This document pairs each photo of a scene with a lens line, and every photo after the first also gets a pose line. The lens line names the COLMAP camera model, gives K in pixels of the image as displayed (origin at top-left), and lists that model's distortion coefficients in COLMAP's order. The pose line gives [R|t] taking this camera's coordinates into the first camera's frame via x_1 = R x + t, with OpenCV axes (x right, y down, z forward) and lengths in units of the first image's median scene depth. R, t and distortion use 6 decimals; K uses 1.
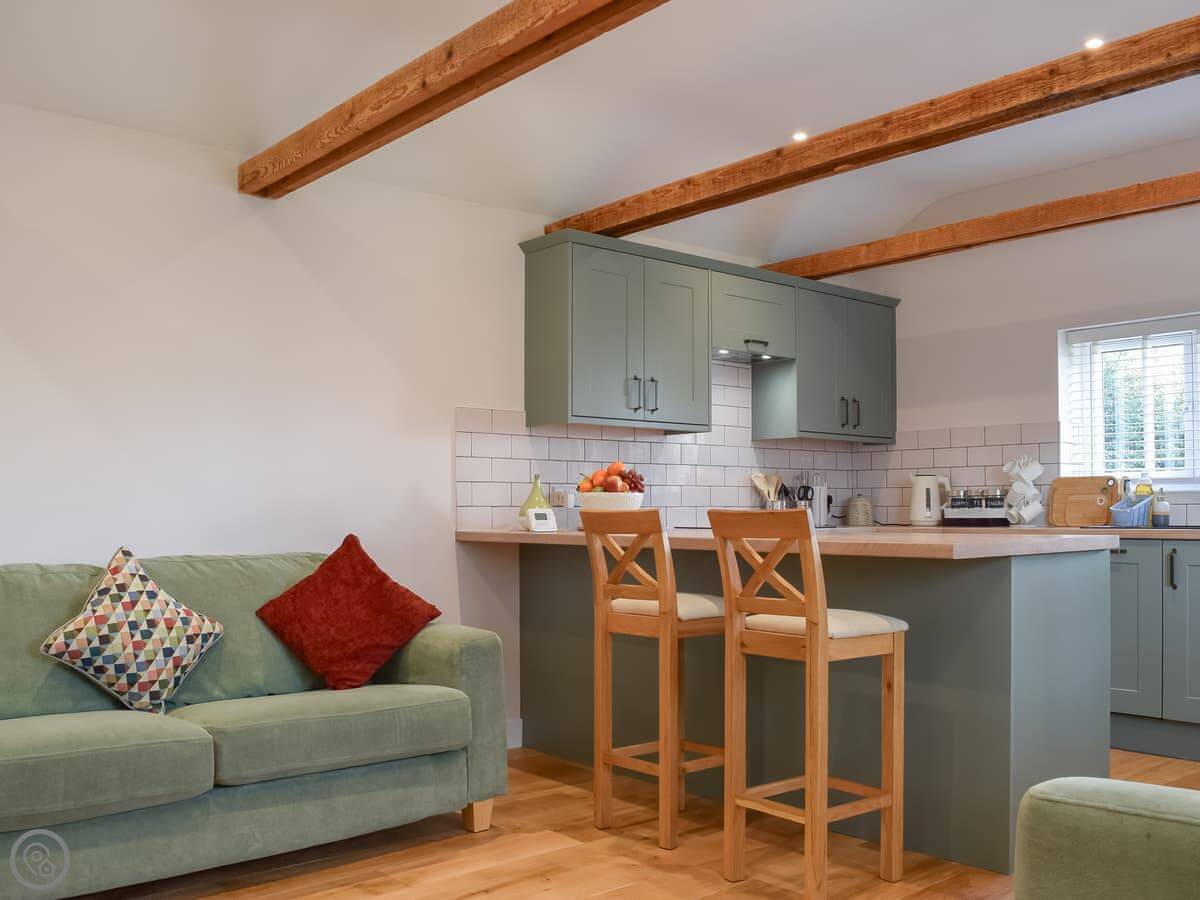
lens RADIAL K [[1070.4, 0, 597.2], [0, 1070.4, 505.6], [0, 0, 1]] dist [-0.078394, 0.003298]
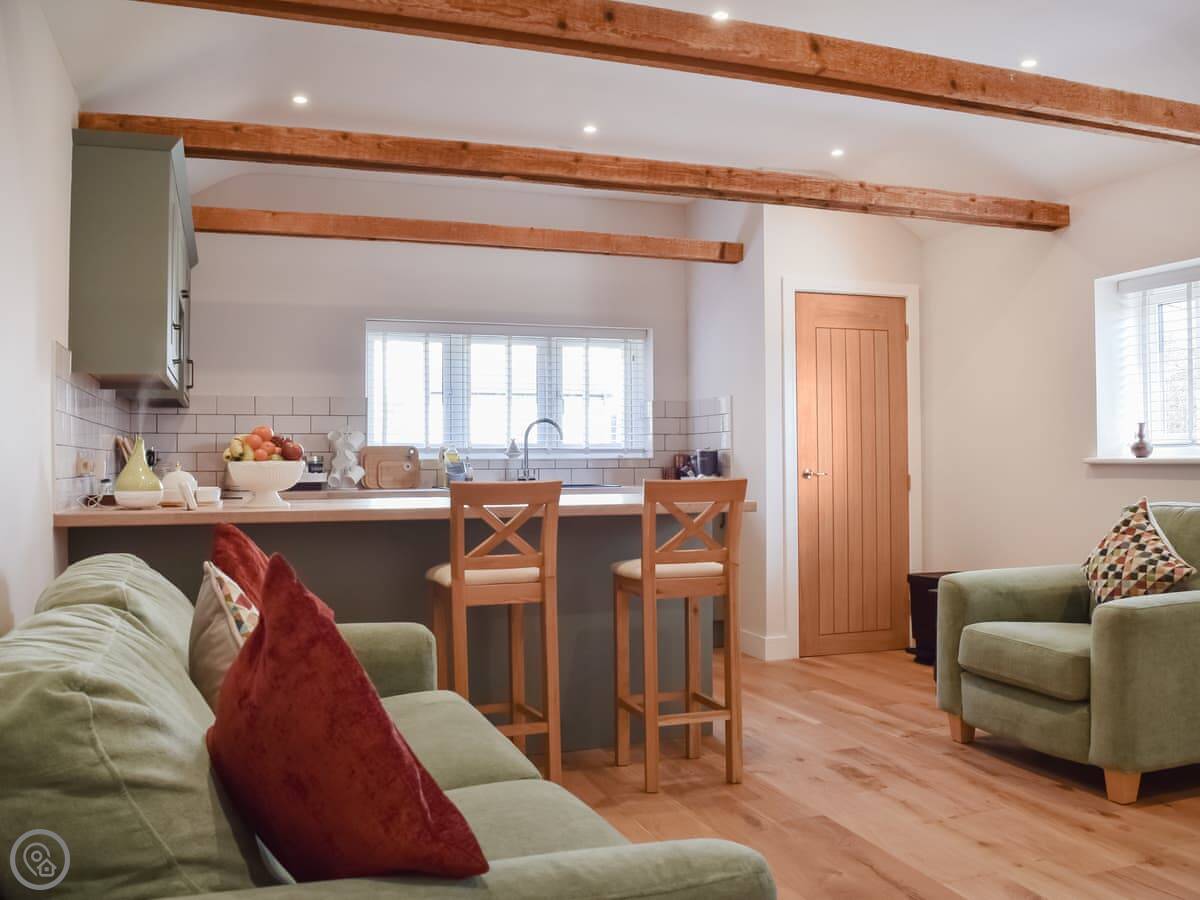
lens RADIAL K [[1050.2, 0, 600.0], [0, 1050.2, 450.0], [0, 0, 1]] dist [-0.104699, -0.001094]
pose [[0.358490, 0.011914, 0.933458, -0.501856], [0.000364, 0.999917, -0.012902, -0.006931], [-0.933534, 0.004965, 0.358455, 0.325719]]
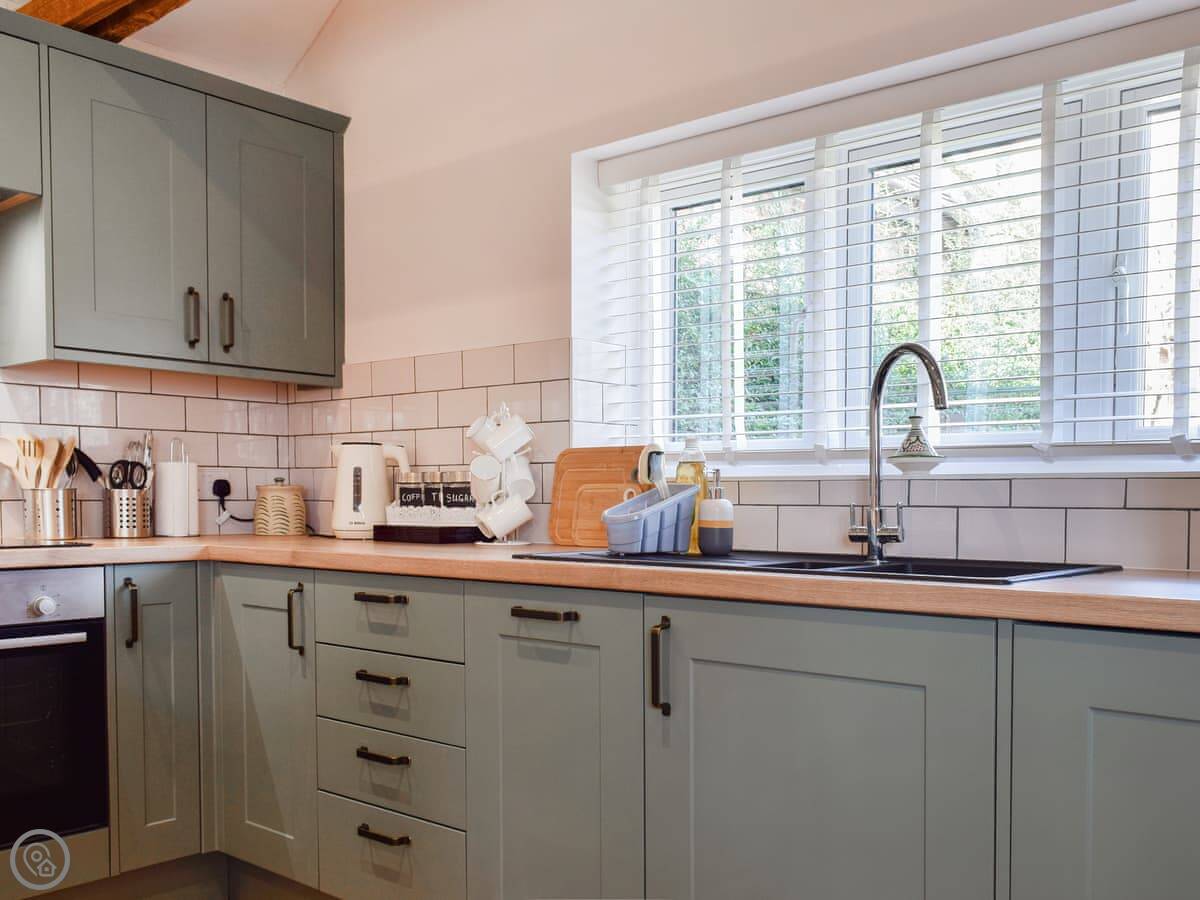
lens RADIAL K [[1106.1, 0, 603.6], [0, 1106.1, 543.4], [0, 0, 1]] dist [0.008494, -0.012245]
pose [[0.989294, 0.003221, 0.145900, 0.350343], [-0.009910, 0.998931, 0.045141, -0.004917], [-0.145599, -0.046104, 0.988269, 0.437016]]
